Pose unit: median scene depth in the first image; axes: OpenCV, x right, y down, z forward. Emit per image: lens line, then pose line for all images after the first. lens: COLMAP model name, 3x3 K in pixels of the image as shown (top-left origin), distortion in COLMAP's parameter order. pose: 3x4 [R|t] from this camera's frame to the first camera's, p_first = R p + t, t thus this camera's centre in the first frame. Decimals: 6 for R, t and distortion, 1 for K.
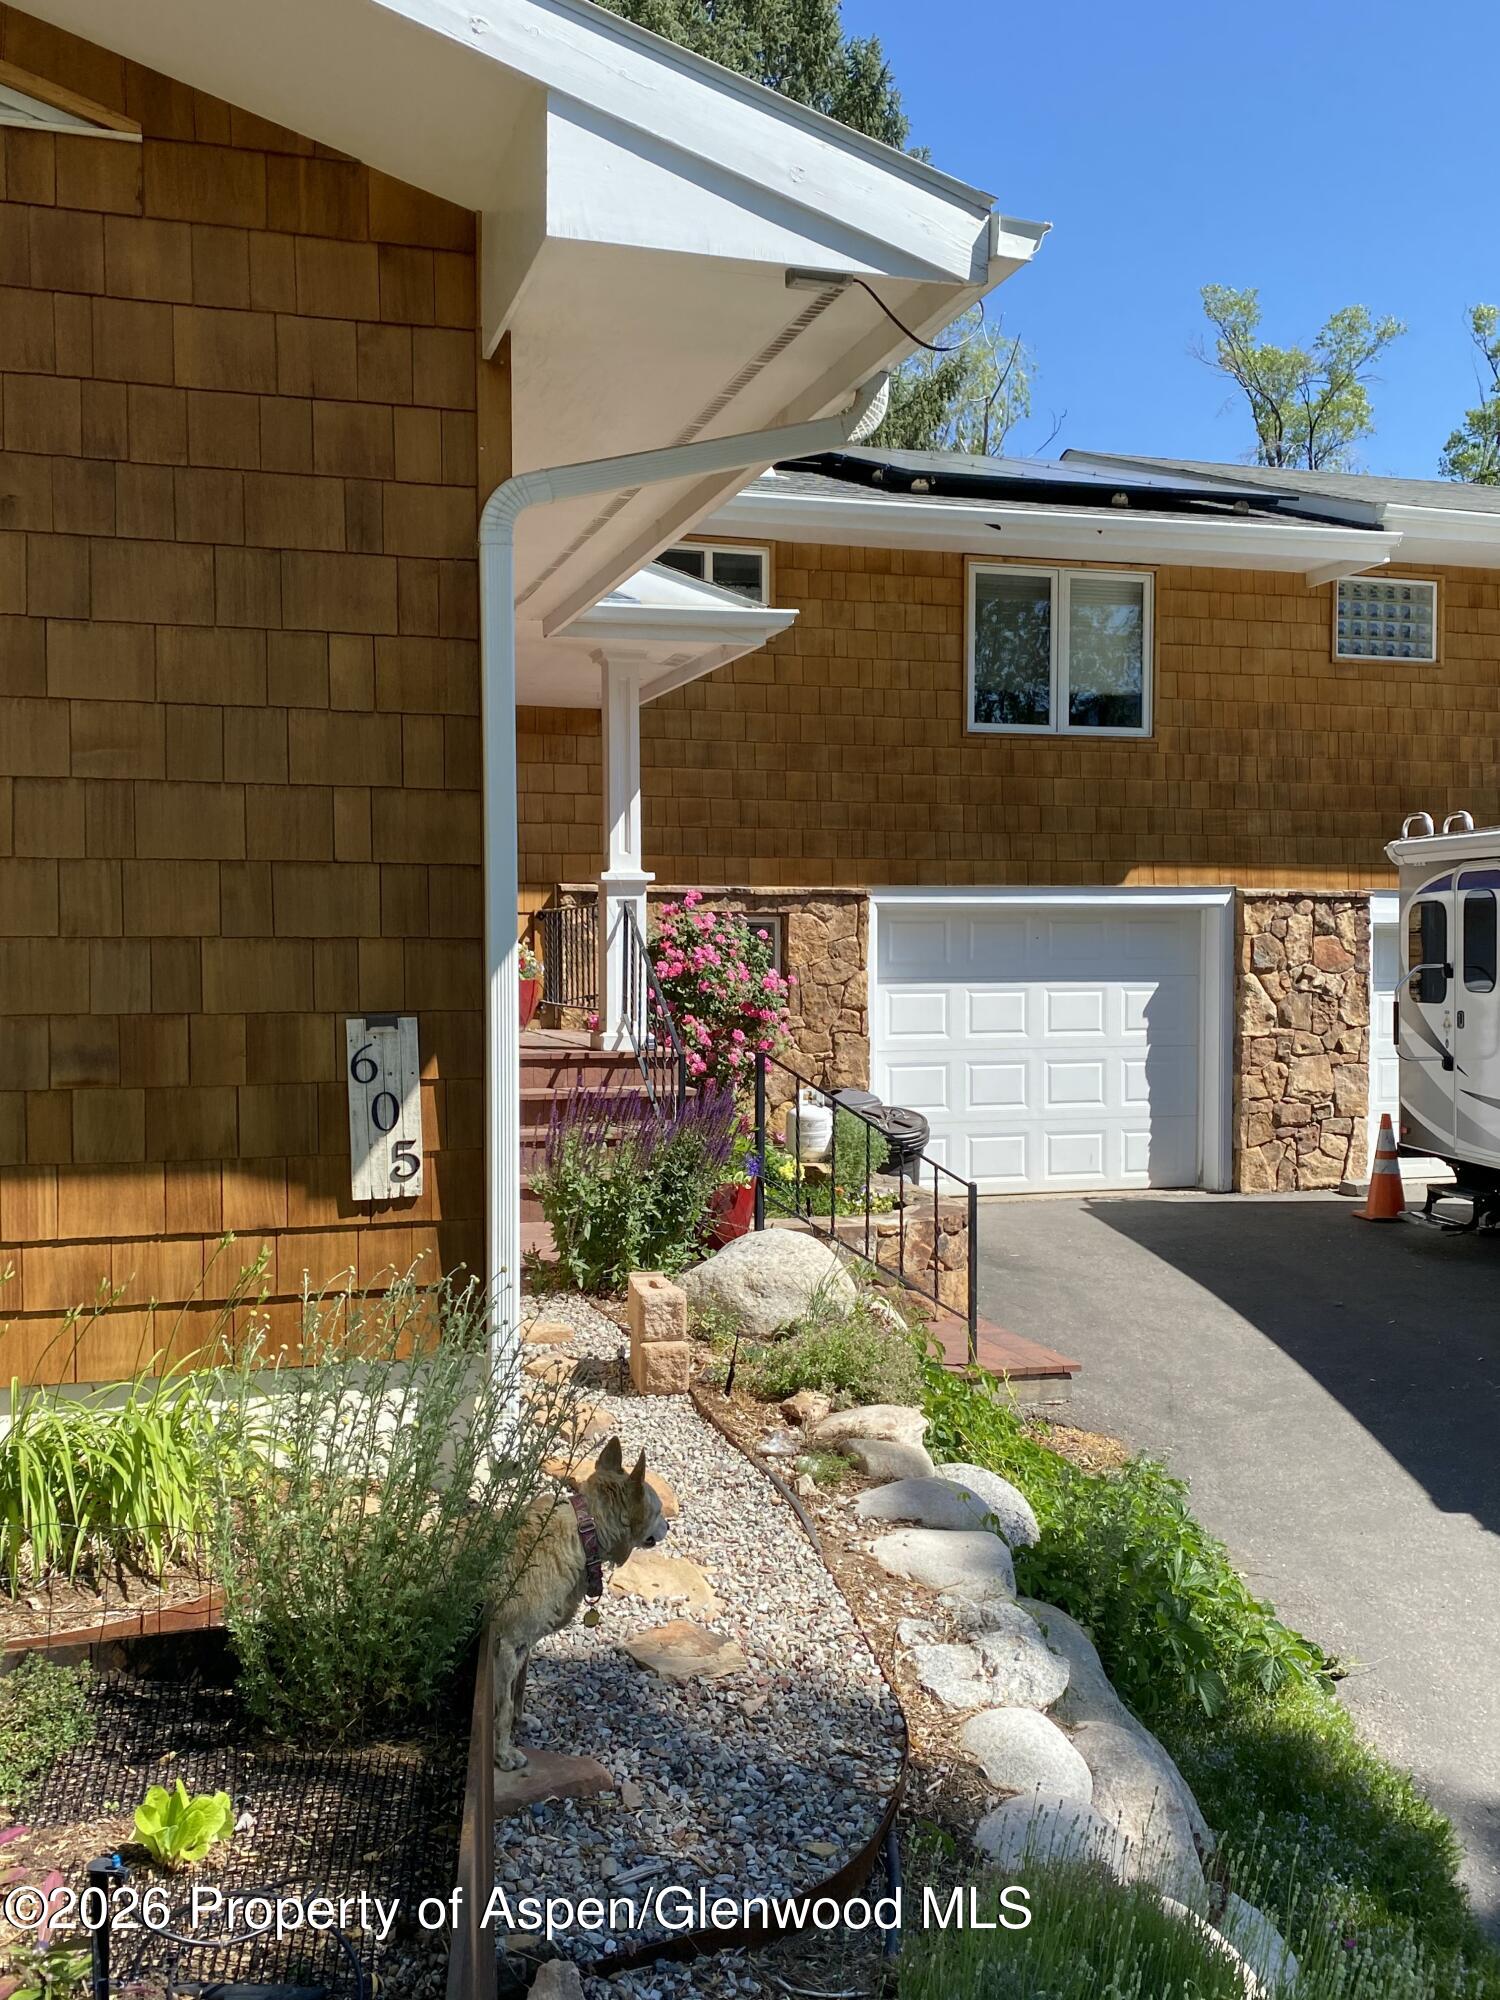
lens RADIAL K [[1945.8, 0, 750.0], [0, 1945.8, 1000.0], [0, 0, 1]] dist [0.082483, 0.005438]
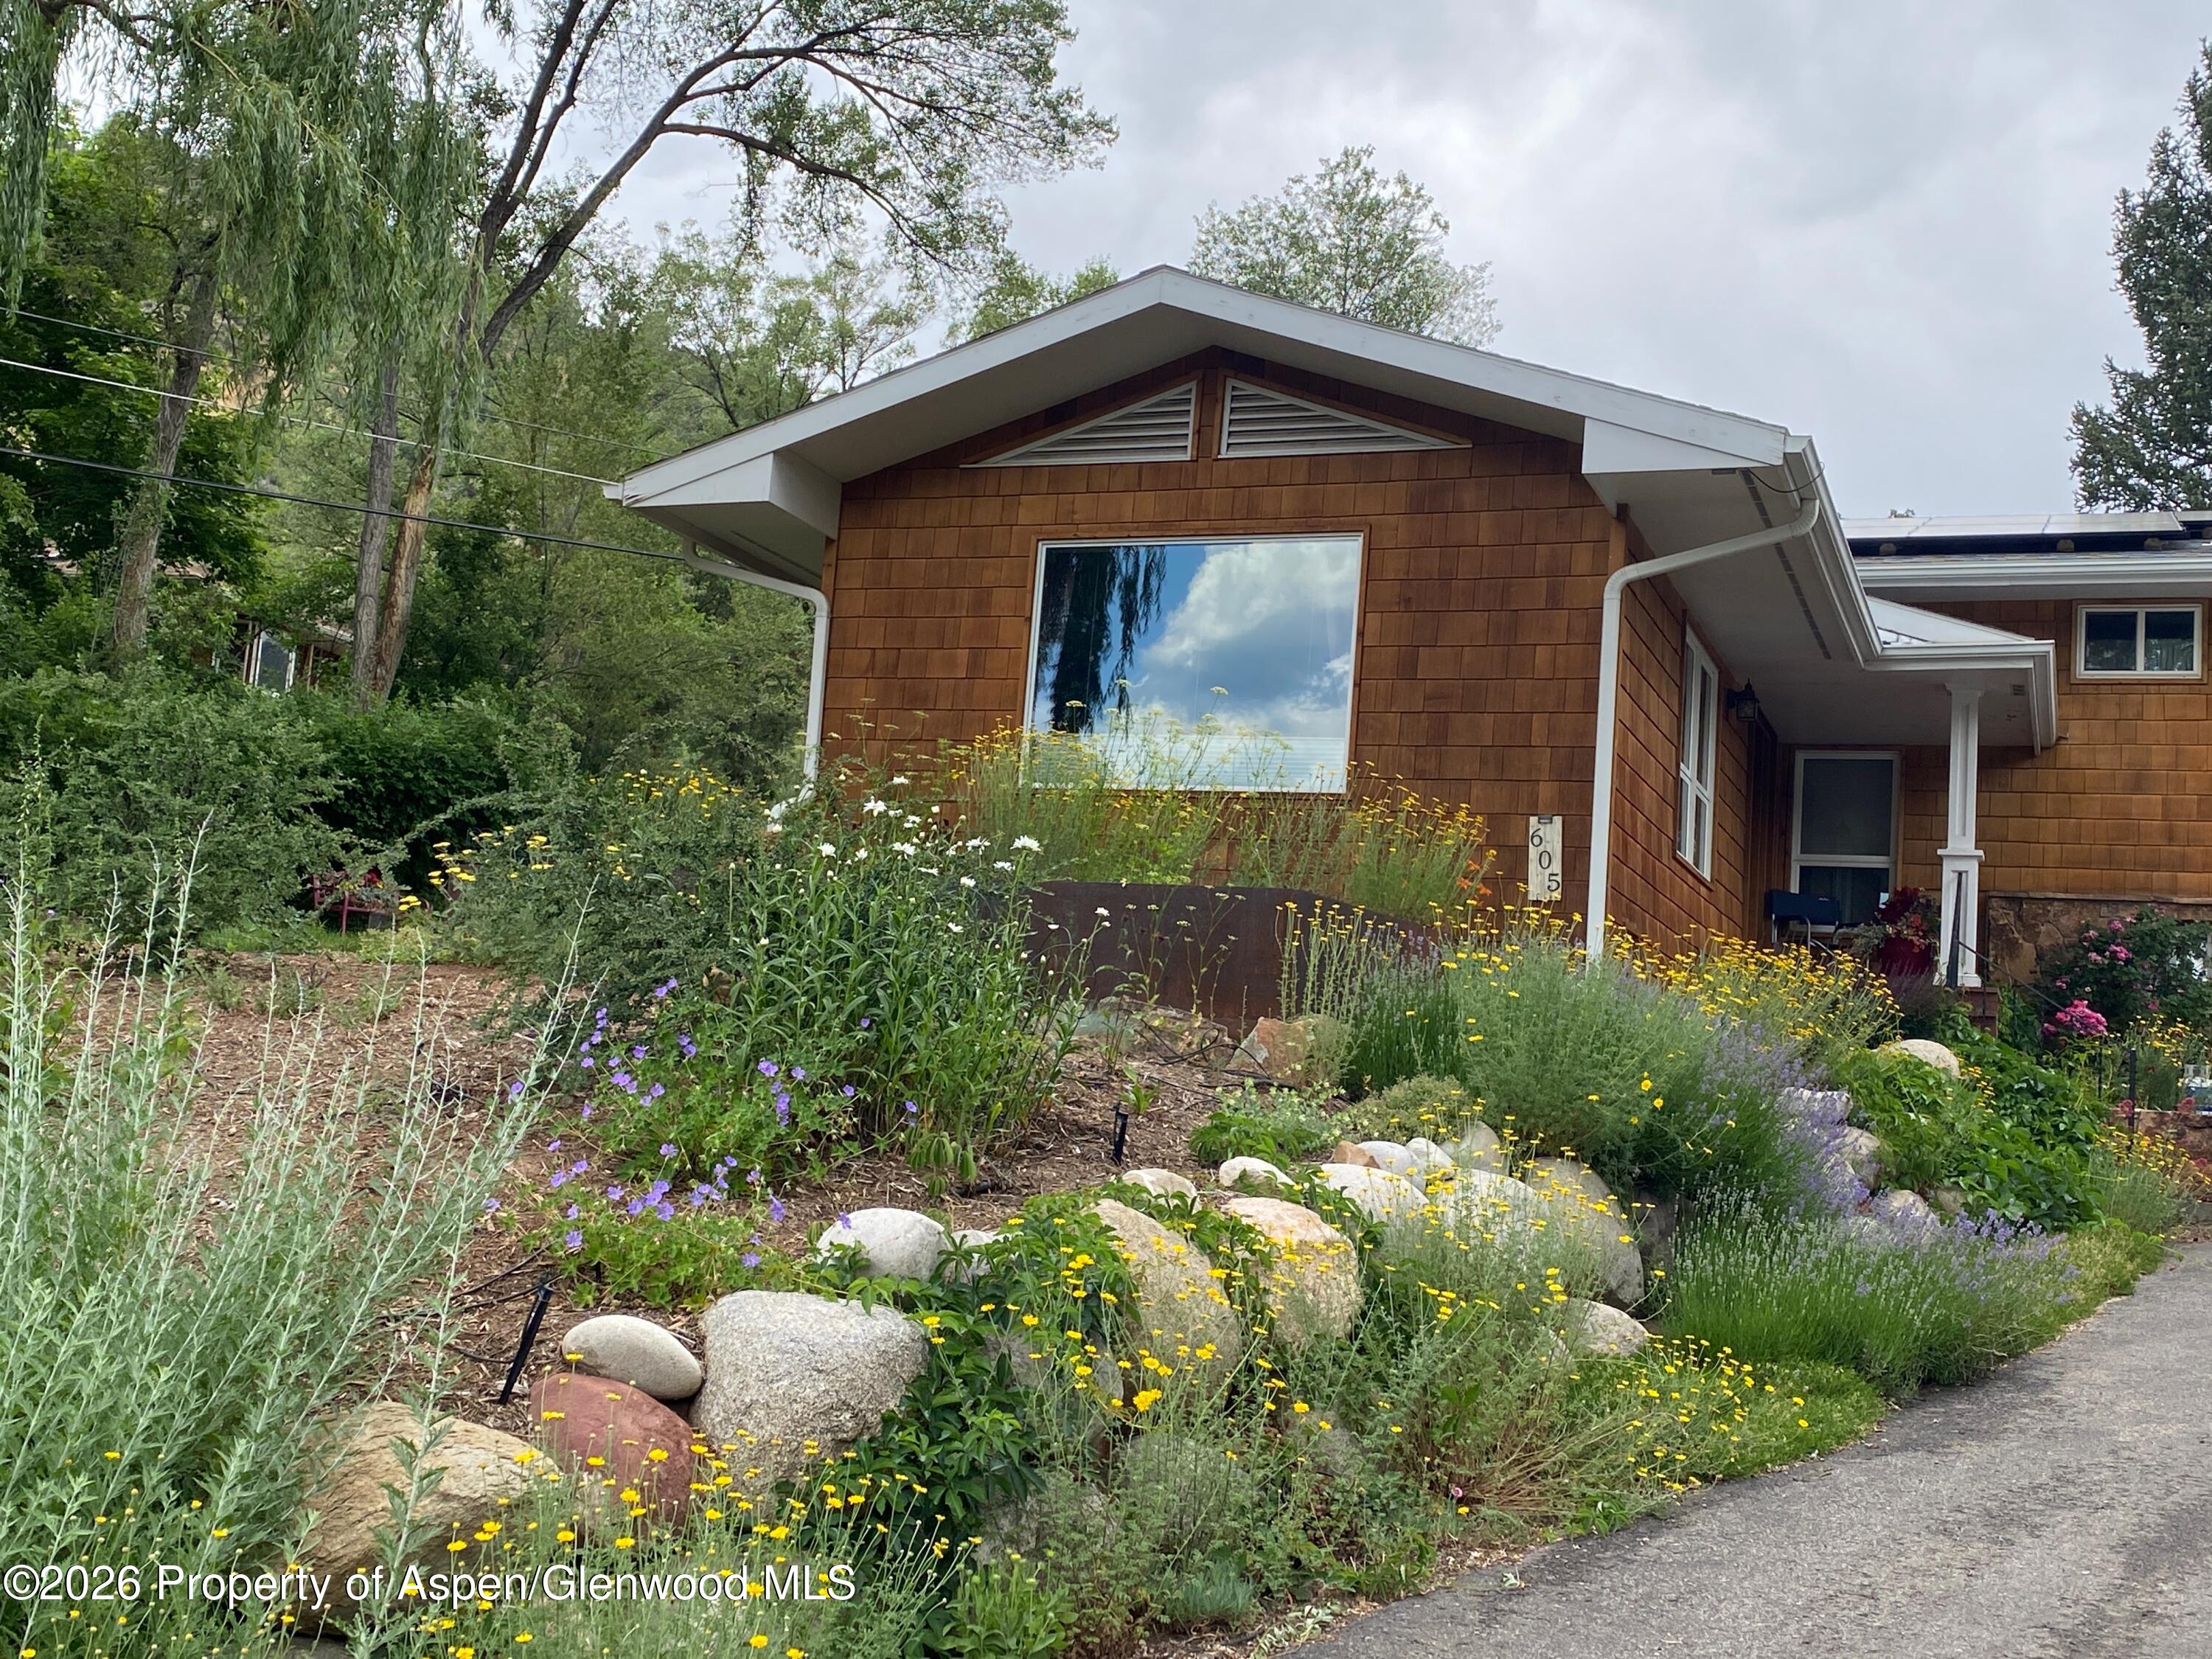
lens RADIAL K [[2437.8, 0, 1106.0], [0, 2437.8, 829.5], [0, 0, 1]] dist [0.002795, 0.004110]
pose [[0.779185, -0.016146, -0.626586, 1.122991], [-0.093476, 0.985496, -0.141636, 0.450895], [0.619785, 0.168931, 0.766374, -1.367460]]
